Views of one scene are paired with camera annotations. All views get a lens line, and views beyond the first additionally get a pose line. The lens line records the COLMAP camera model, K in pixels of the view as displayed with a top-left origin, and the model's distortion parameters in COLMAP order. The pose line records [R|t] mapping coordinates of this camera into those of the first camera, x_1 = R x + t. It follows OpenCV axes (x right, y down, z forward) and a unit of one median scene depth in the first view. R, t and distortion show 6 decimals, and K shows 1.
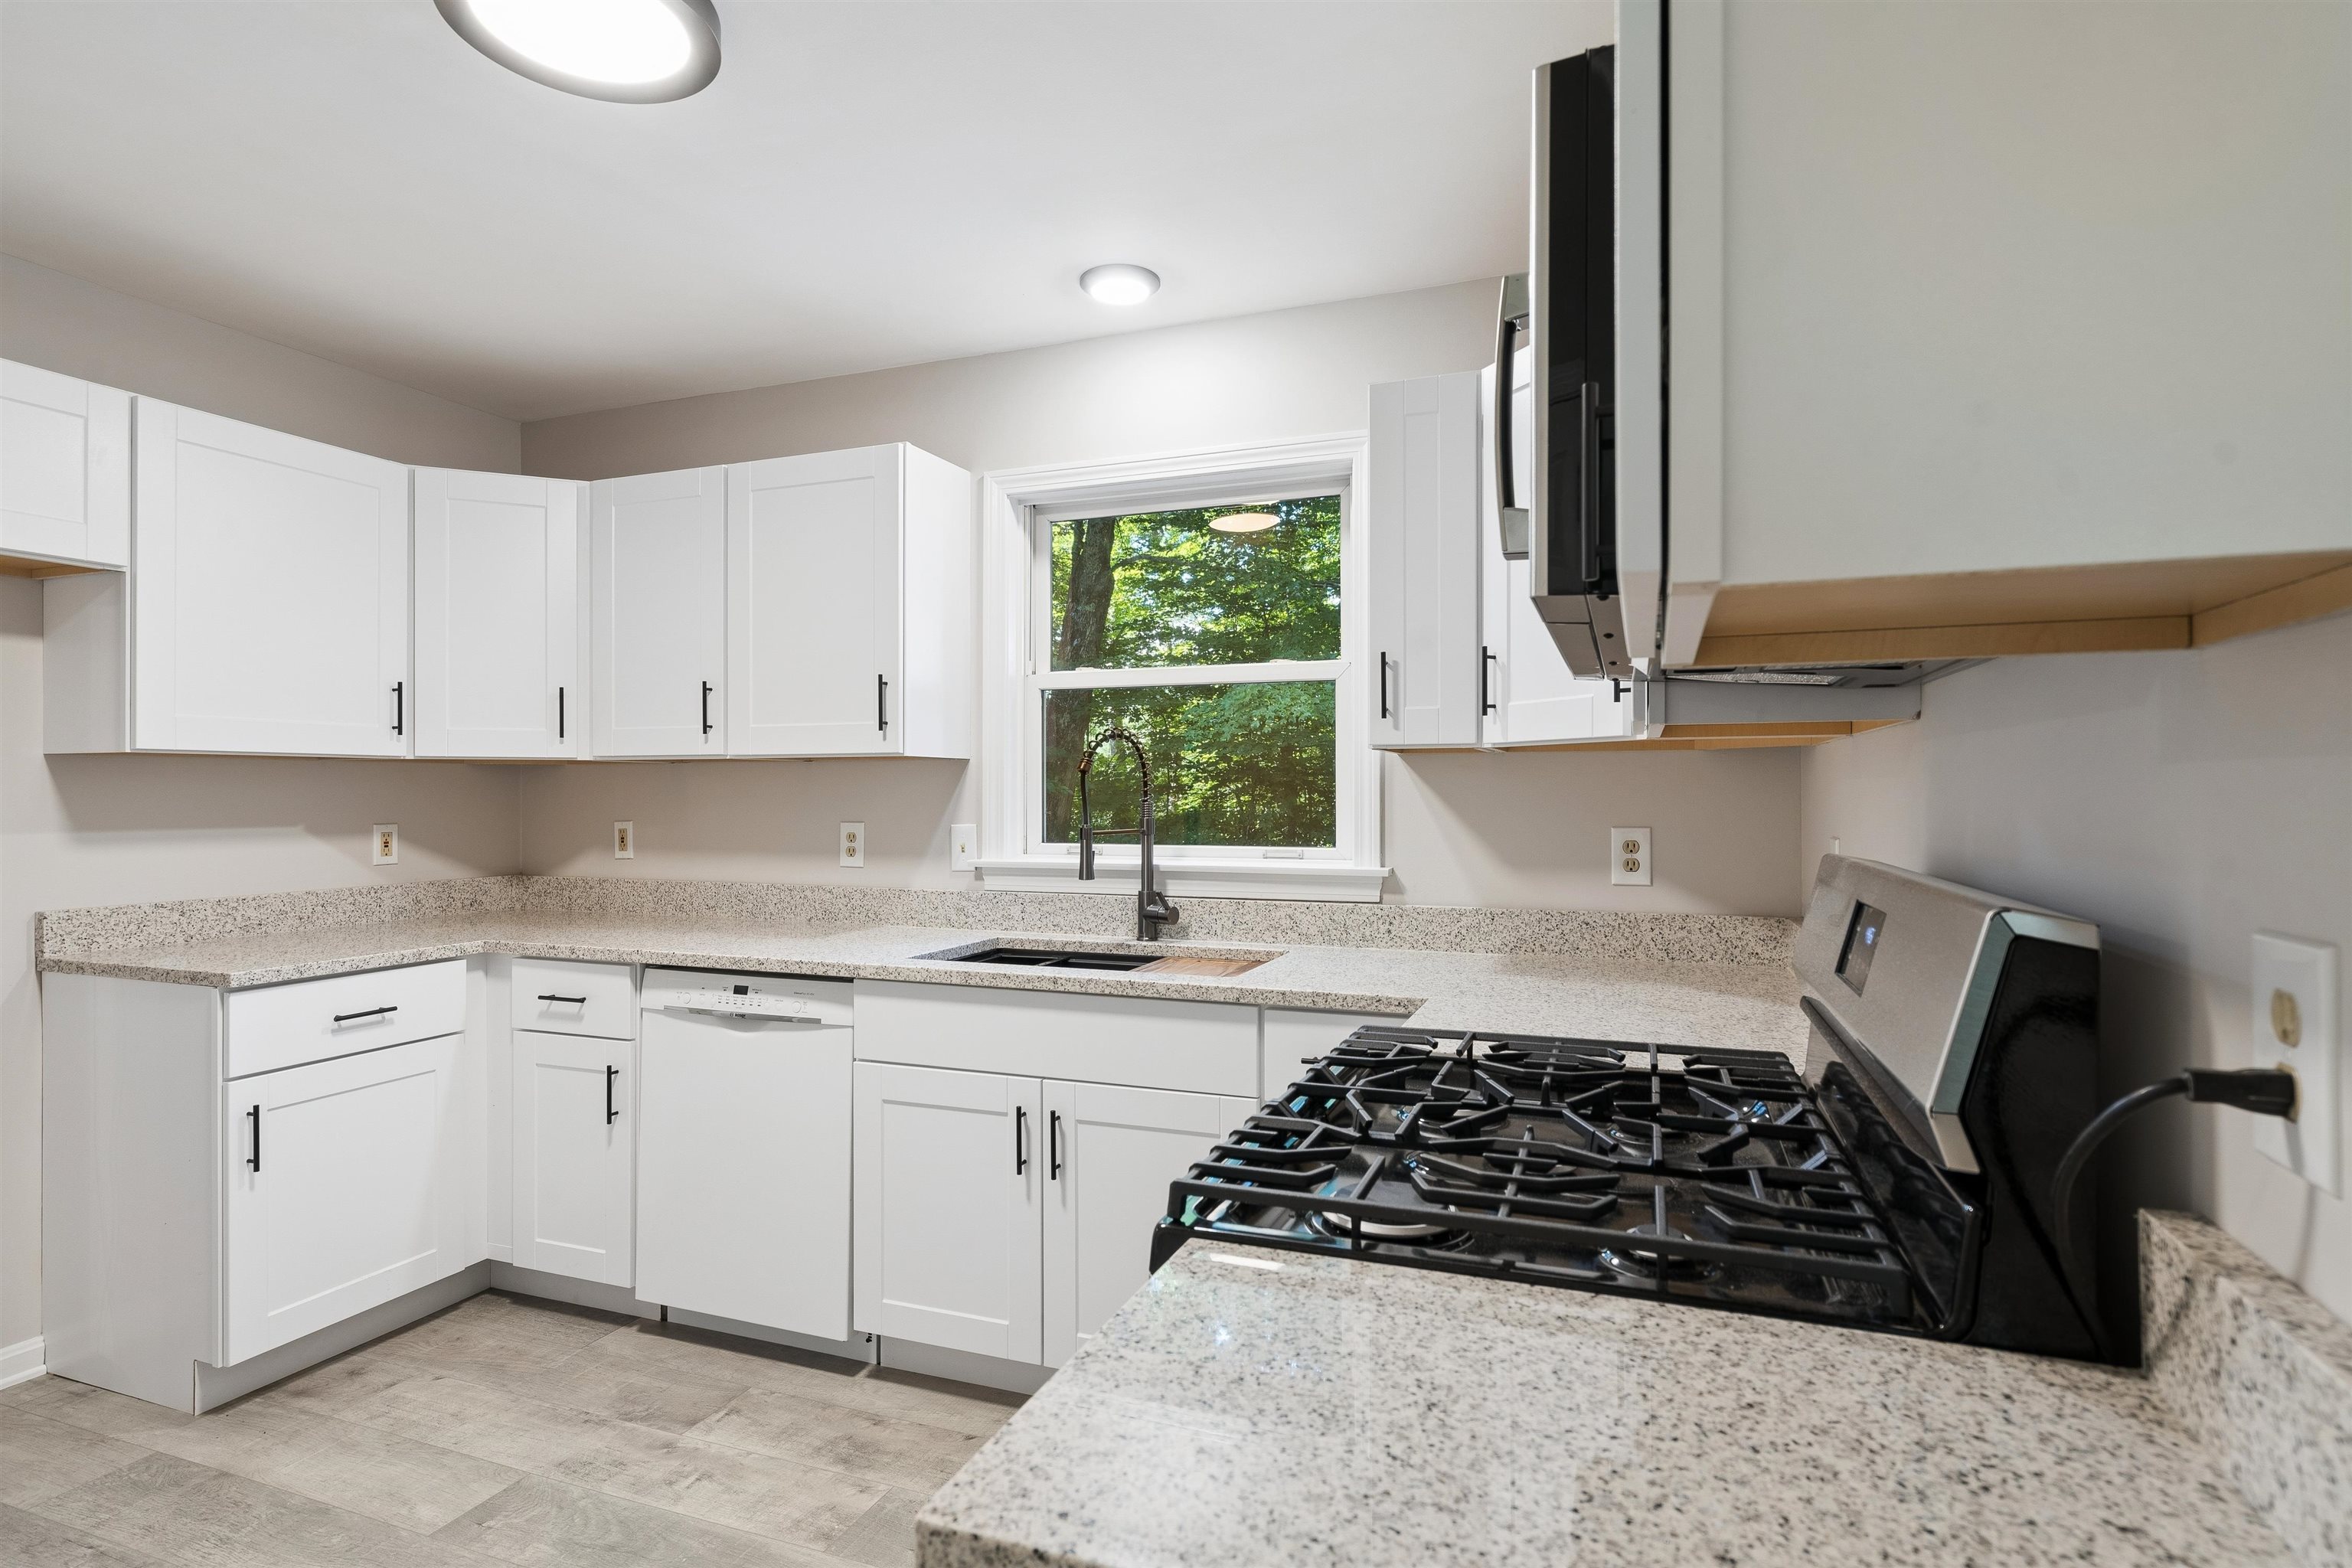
lens RADIAL K [[1206.9, 0, 1176.0], [0, 1206.9, 784.0], [0, 0, 1]] dist [-0.000897, -0.000470]
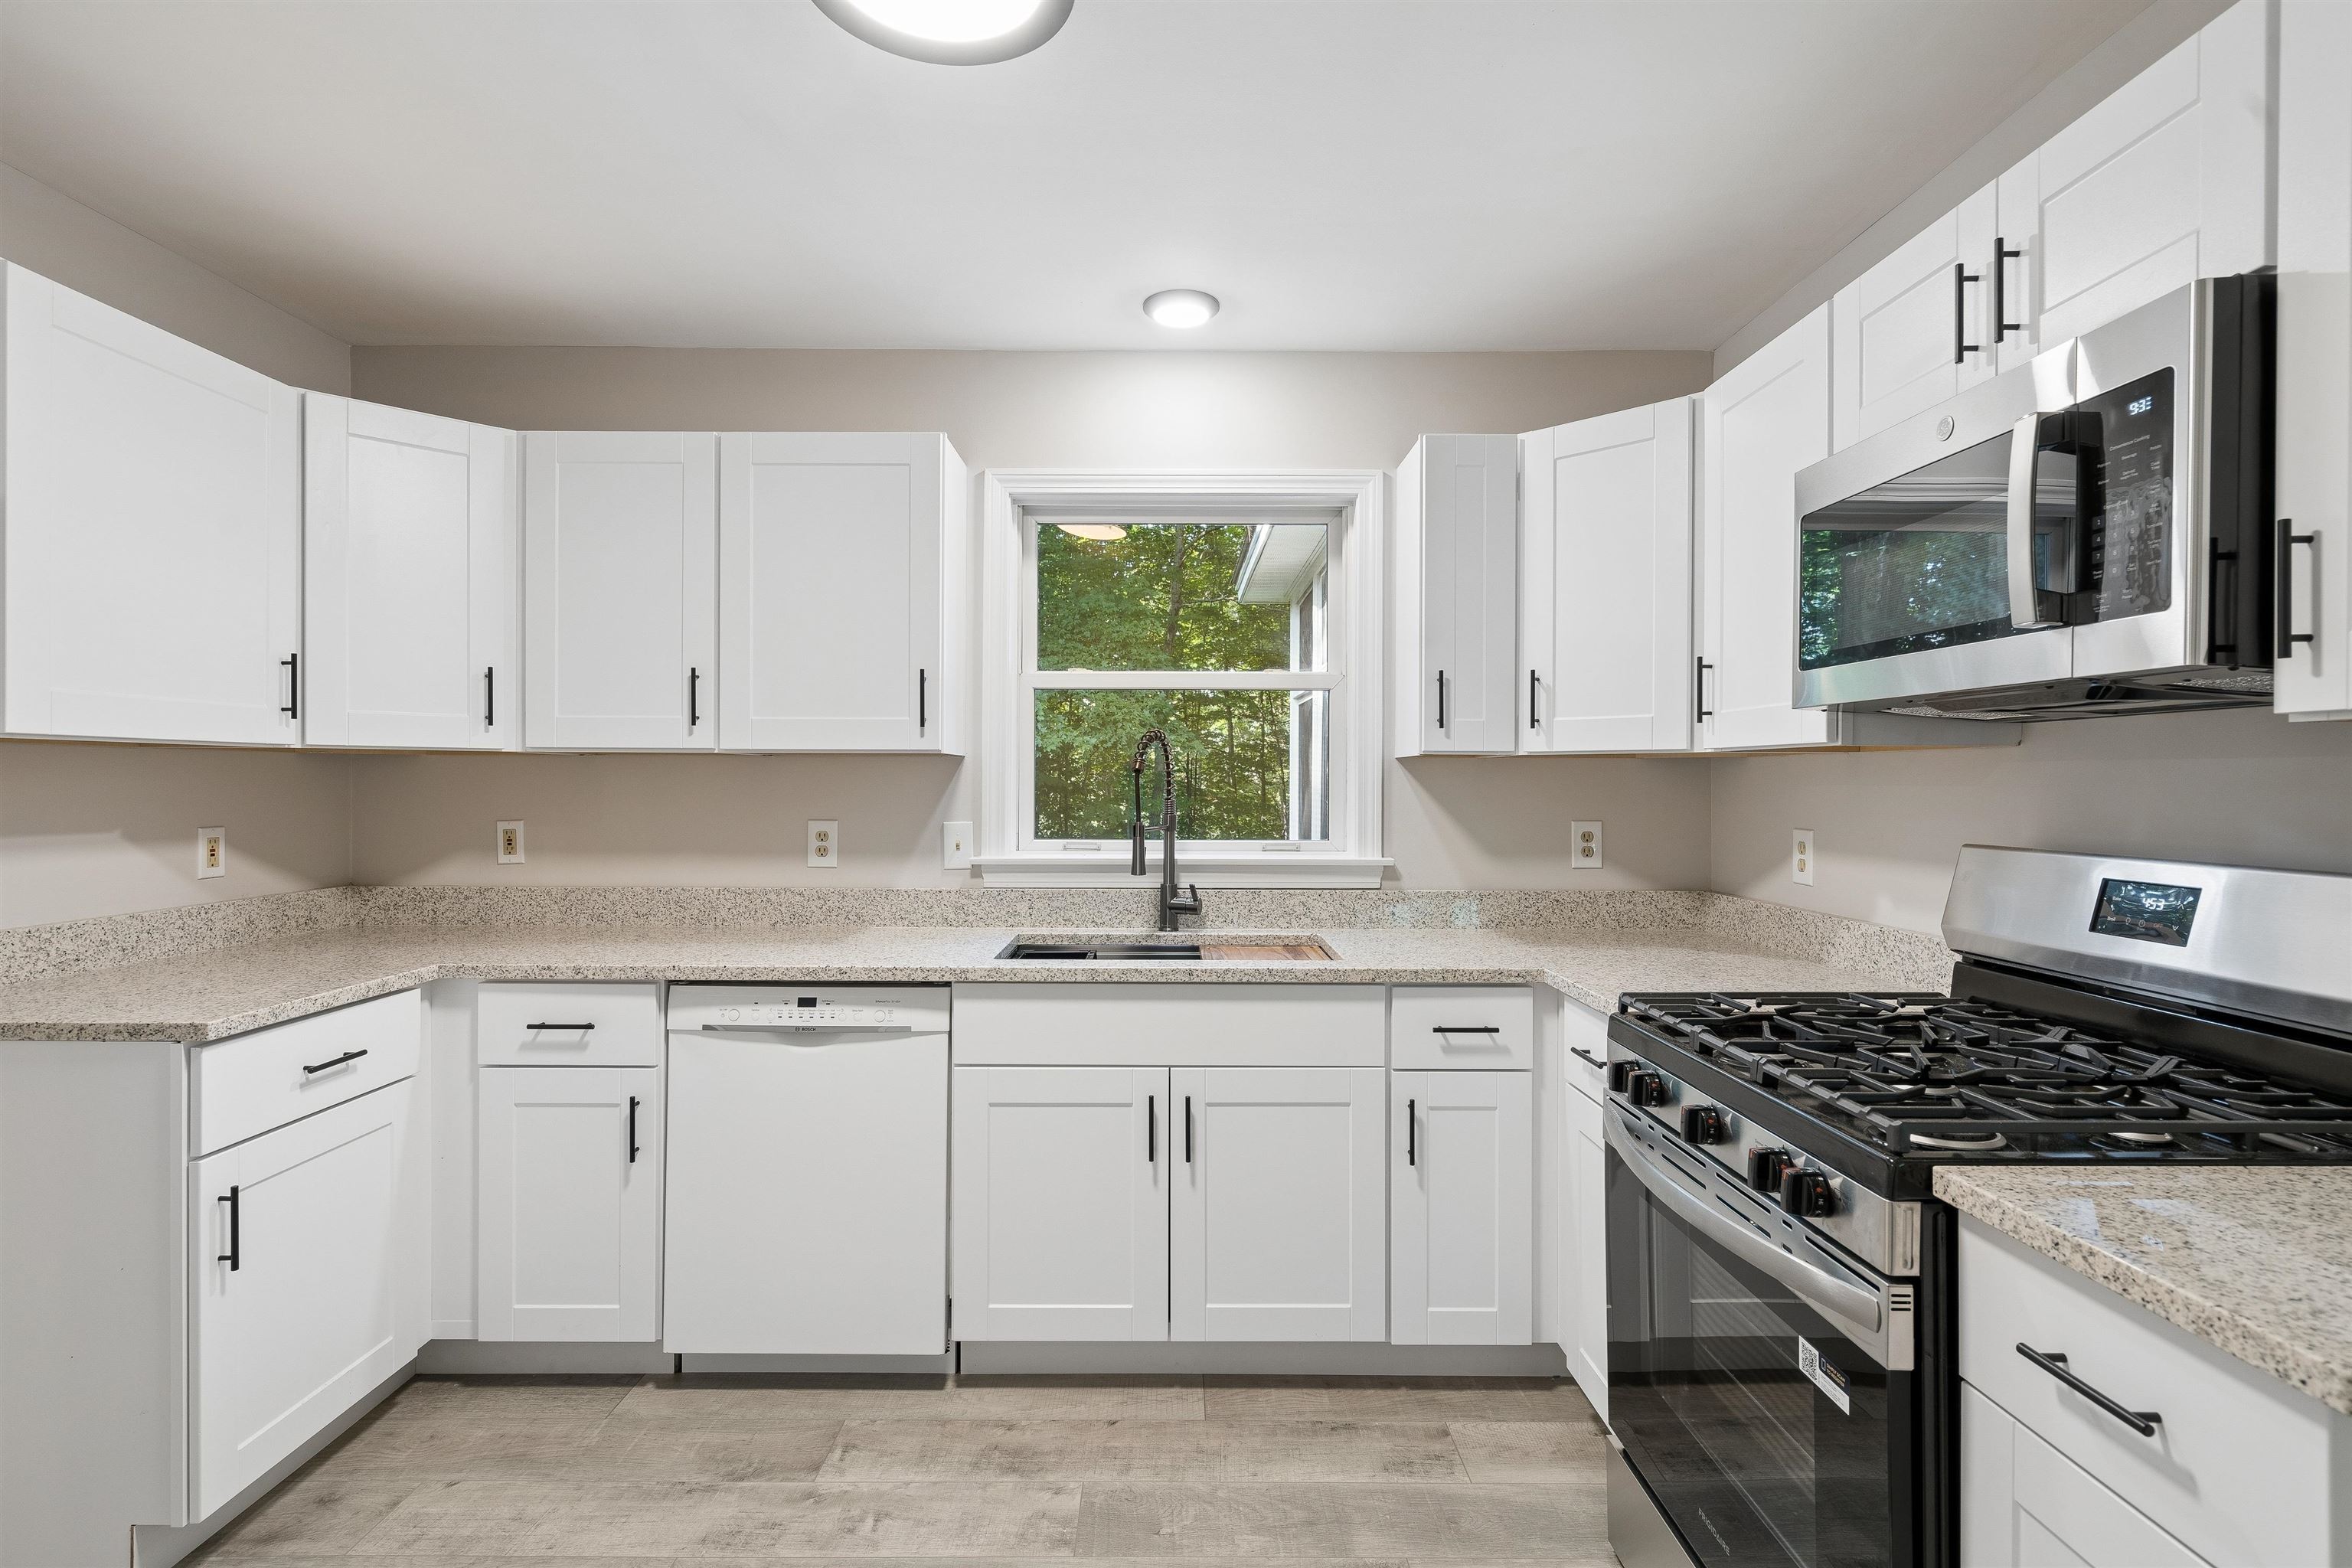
lens RADIAL K [[1144.5, 0, 1176.0], [0, 1144.5, 784.0], [0, 0, 1]] dist [-0.000841, -0.000021]
pose [[0.931390, 0.003483, 0.364005, -0.390937], [-0.006728, 0.999948, 0.007648, -0.006840], [-0.363960, -0.009572, 0.931365, 0.066113]]
